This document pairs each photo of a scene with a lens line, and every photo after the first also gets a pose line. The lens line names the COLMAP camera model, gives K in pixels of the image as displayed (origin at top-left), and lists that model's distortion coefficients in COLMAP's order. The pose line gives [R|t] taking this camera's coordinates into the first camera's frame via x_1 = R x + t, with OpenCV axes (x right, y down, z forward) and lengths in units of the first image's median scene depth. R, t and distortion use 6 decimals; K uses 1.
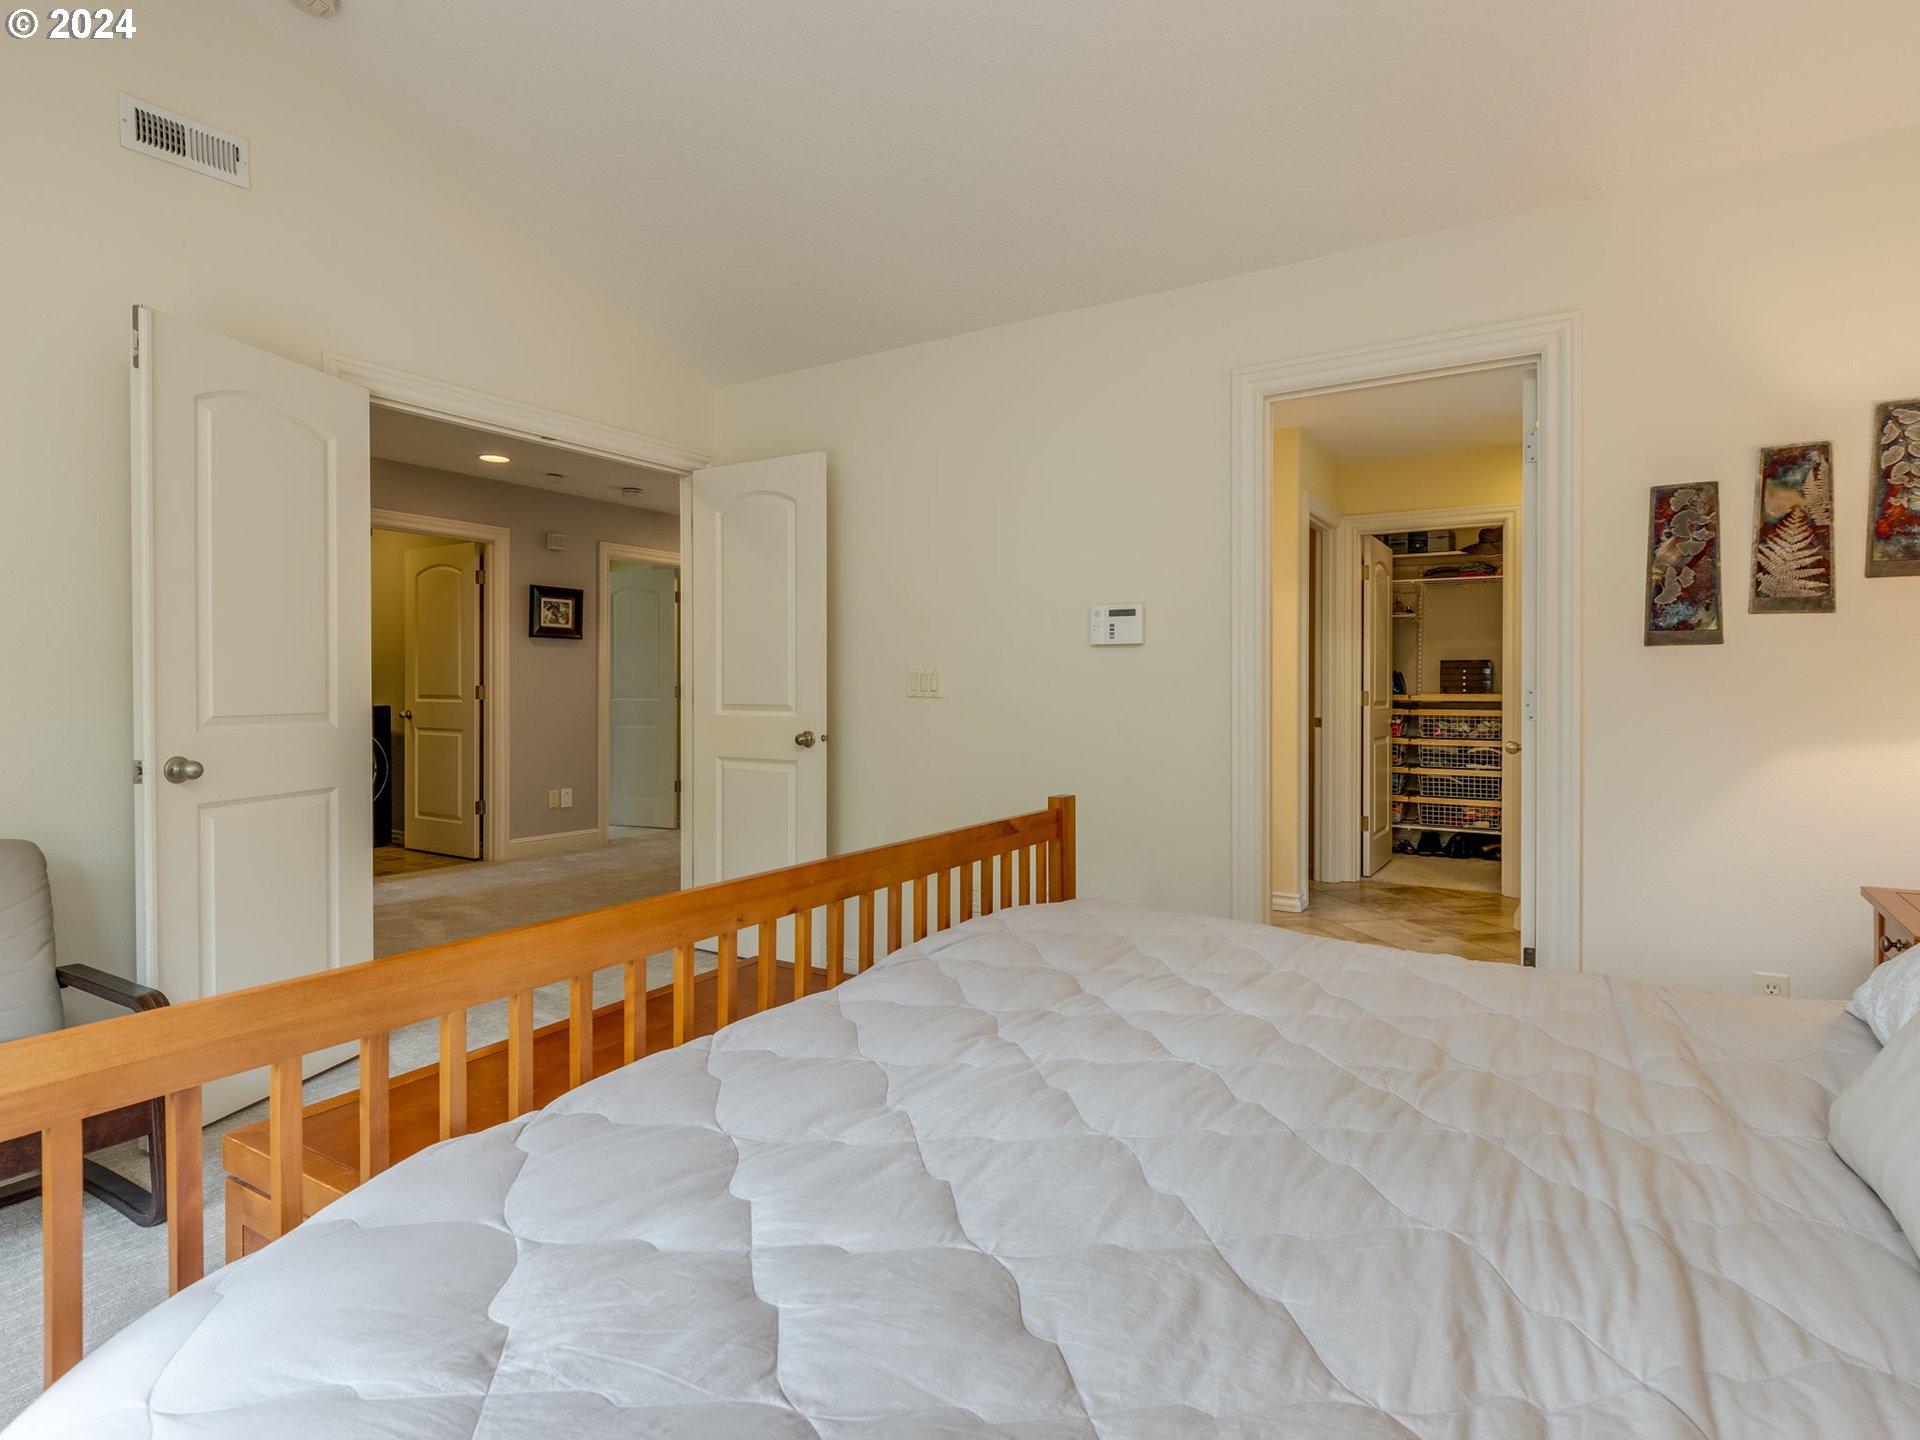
lens RADIAL K [[1022.0, 0, 960.0], [0, 1022.0, 702.0], [0, 0, 1]] dist [0.001534, 0.000072]
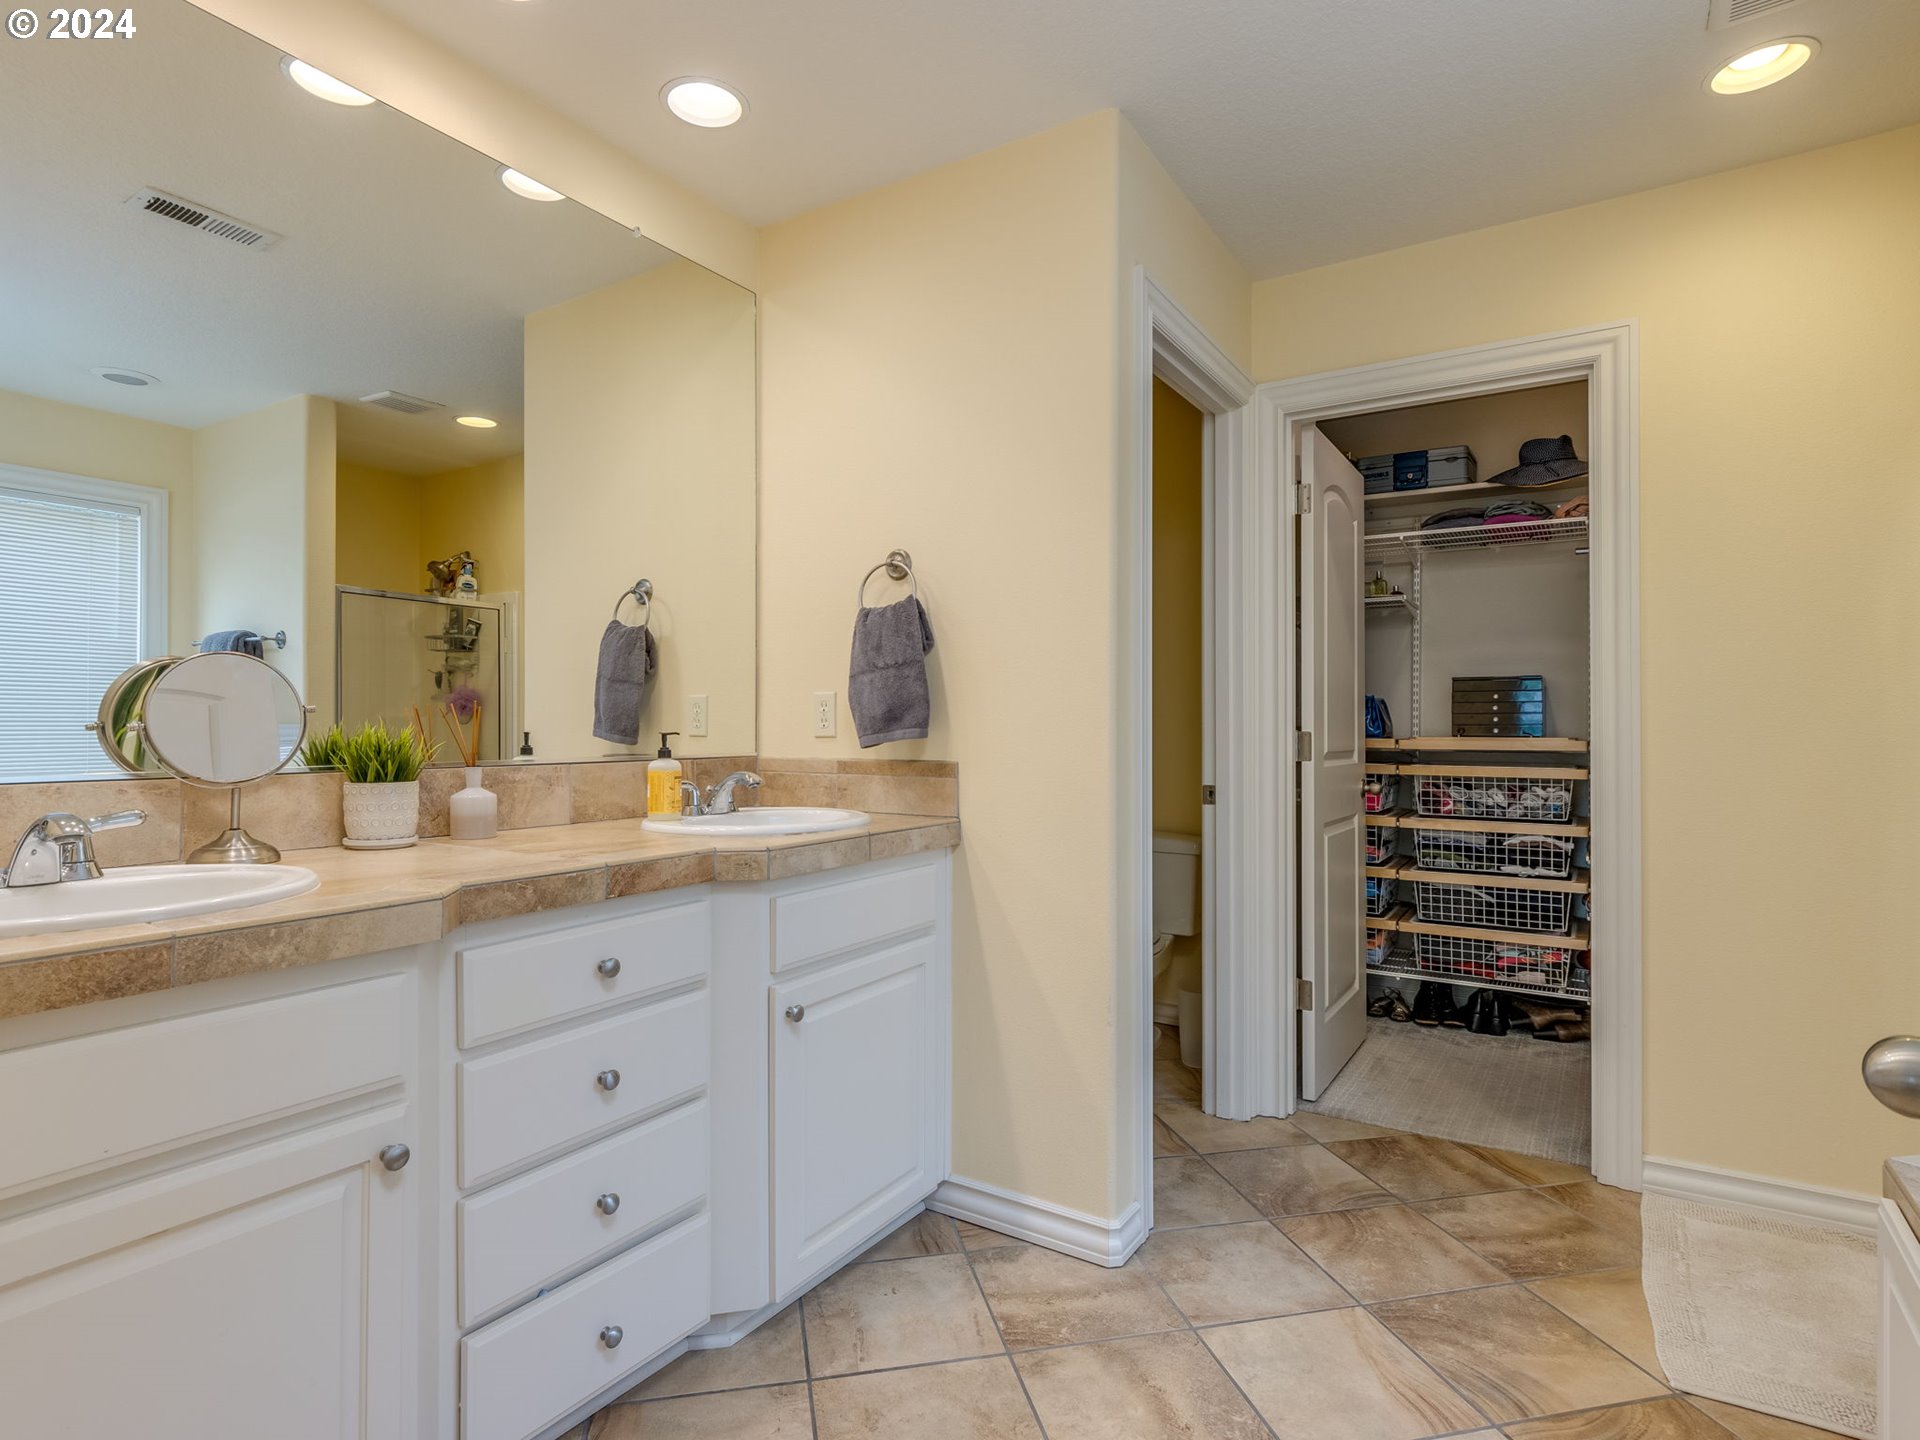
lens RADIAL K [[994.4, 0, 959.8], [0, 994.4, 730.1], [0, 0, 1]] dist [-0.000559, 0.000016]
pose [[0.999910, -0.000317, -0.013437, 0.209108], [0.000117, 0.999890, -0.014856, -0.003726], [0.013440, 0.014853, 0.999799, 0.455566]]
